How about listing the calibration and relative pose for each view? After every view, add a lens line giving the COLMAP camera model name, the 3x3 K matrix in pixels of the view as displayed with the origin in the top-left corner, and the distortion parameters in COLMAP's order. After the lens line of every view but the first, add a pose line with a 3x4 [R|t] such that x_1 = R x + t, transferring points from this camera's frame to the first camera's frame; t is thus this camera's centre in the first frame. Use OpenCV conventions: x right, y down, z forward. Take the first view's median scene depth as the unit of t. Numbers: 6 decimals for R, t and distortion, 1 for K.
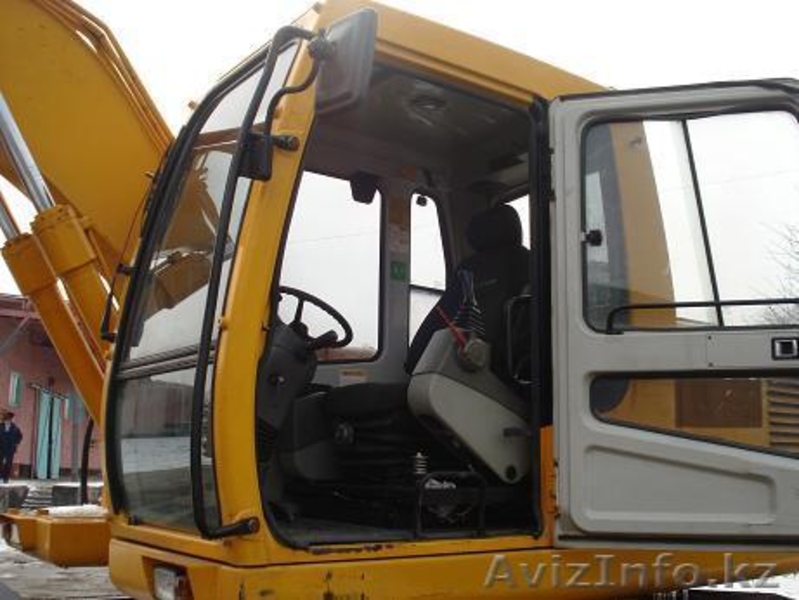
lens RADIAL K [[921.4, 0, 399.5], [0, 921.4, 300.0], [0, 0, 1]] dist [-0.114289, -0.029370]
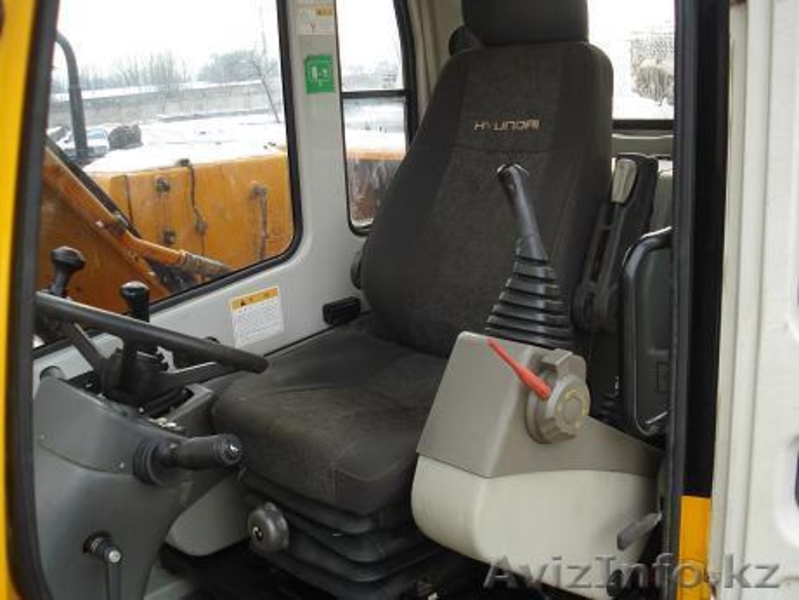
lens RADIAL K [[921.4, 0, 399.5], [0, 921.4, 300.0], [0, 0, 1]] dist [-0.114289, -0.029370]
pose [[0.987510, -0.096479, 0.124561, -0.032183], [0.037384, 0.911490, 0.409621, -0.122101], [-0.153056, -0.399848, 0.903712, 0.483739]]
